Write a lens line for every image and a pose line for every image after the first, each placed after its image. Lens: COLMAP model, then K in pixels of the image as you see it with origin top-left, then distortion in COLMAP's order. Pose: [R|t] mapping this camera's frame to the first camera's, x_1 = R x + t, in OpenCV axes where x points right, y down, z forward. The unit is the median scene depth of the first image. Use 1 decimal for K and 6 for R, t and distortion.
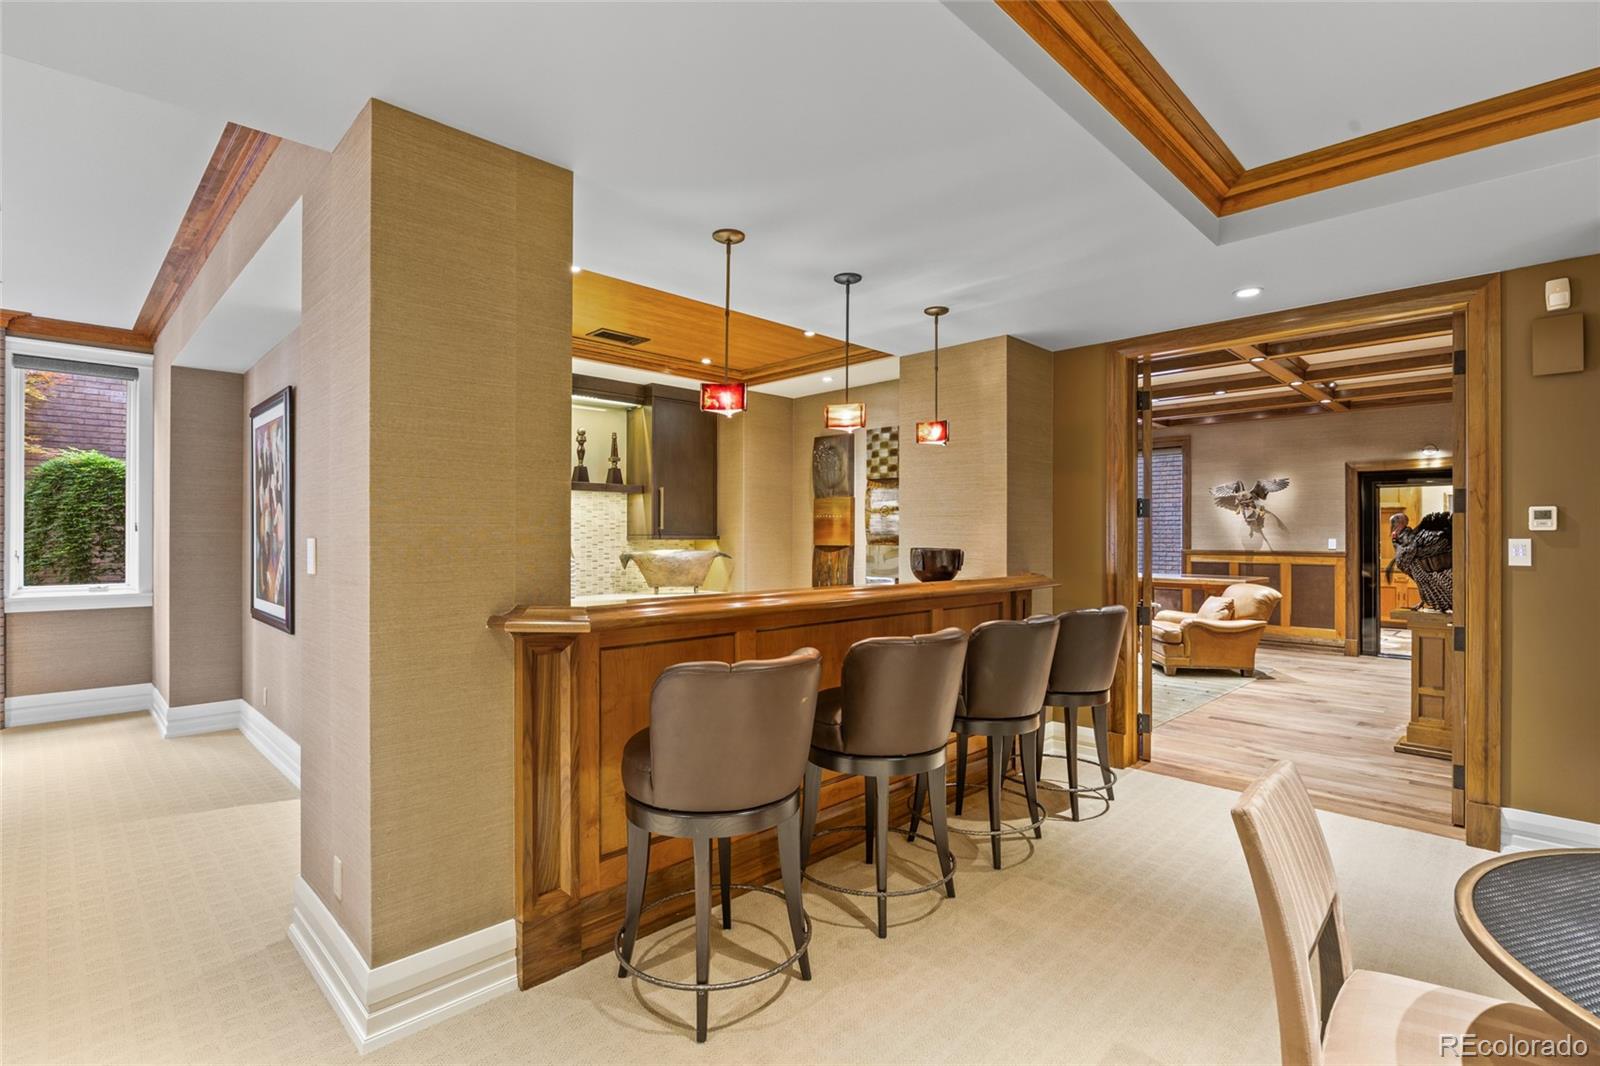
lens RADIAL K [[733.8, 0, 794.9], [0, 733.8, 539.1], [0, 0, 1]] dist [-0.018553, 0.000758]
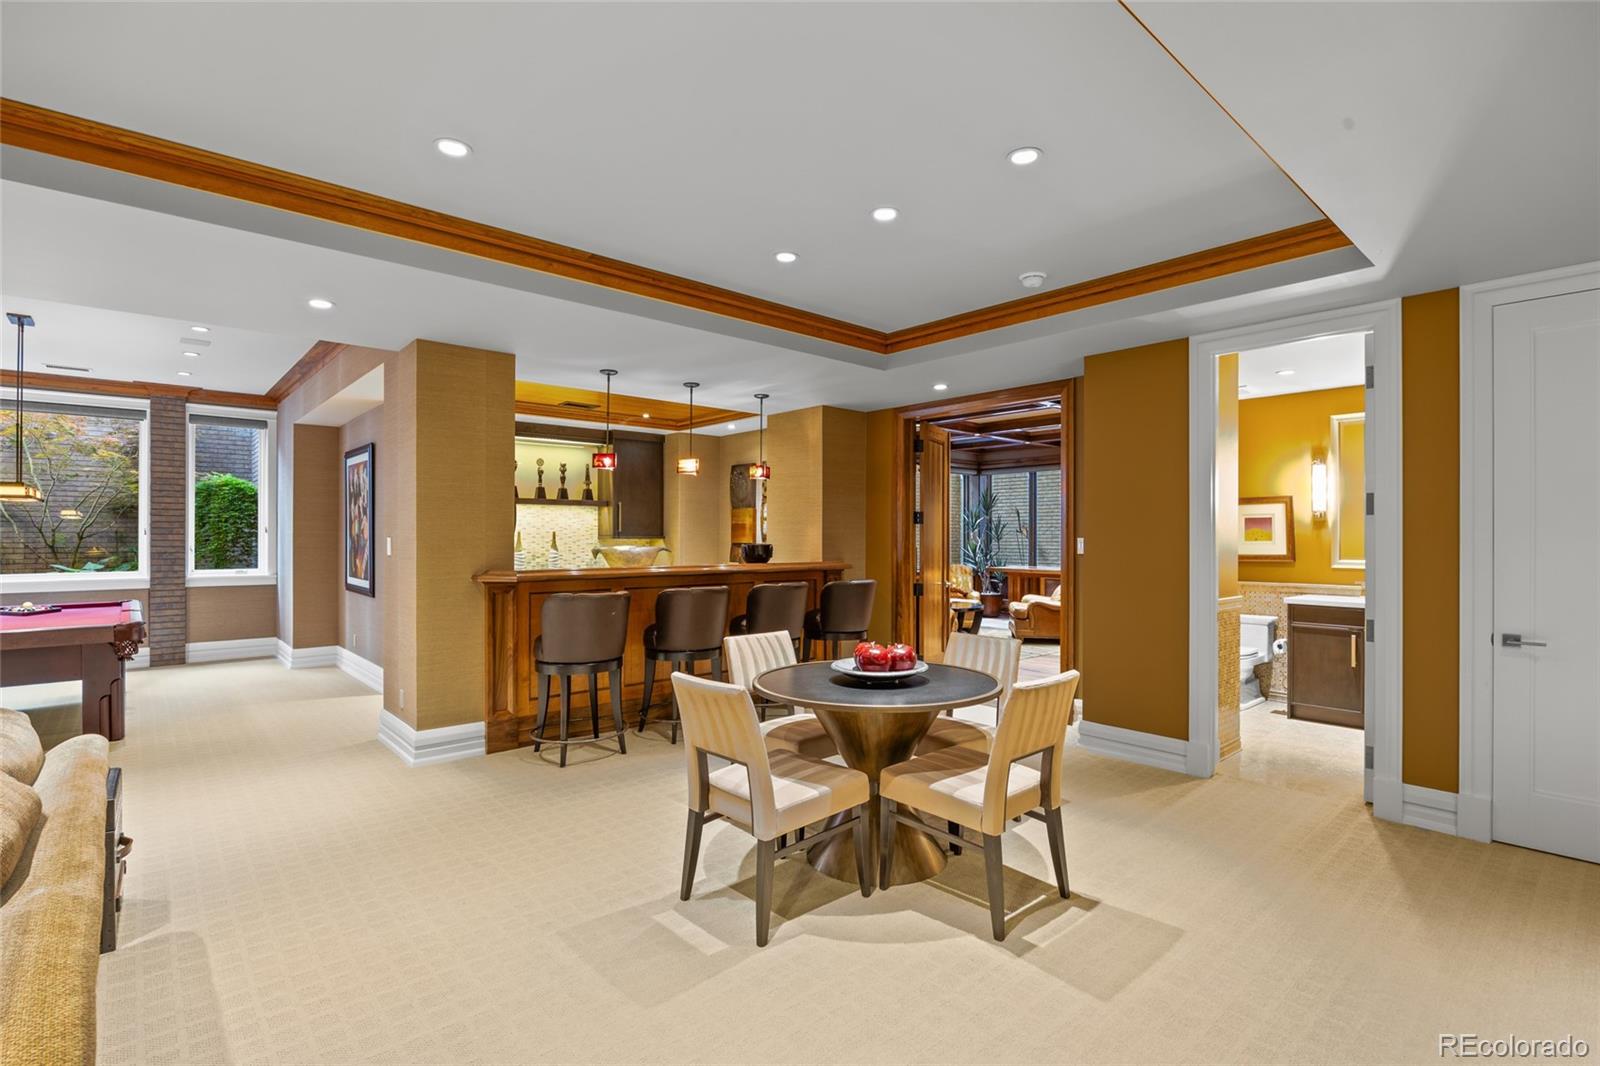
lens RADIAL K [[733.8, 0, 802.4], [0, 733.8, 539.4], [0, 0, 1]] dist [-0.018553, 0.000758]
pose [[0.998470, 0.000592, -0.055292, 0.283381], [-0.000570, 1.000000, 0.000415, 0.001464], [0.055293, -0.000383, 0.998470, -0.458036]]
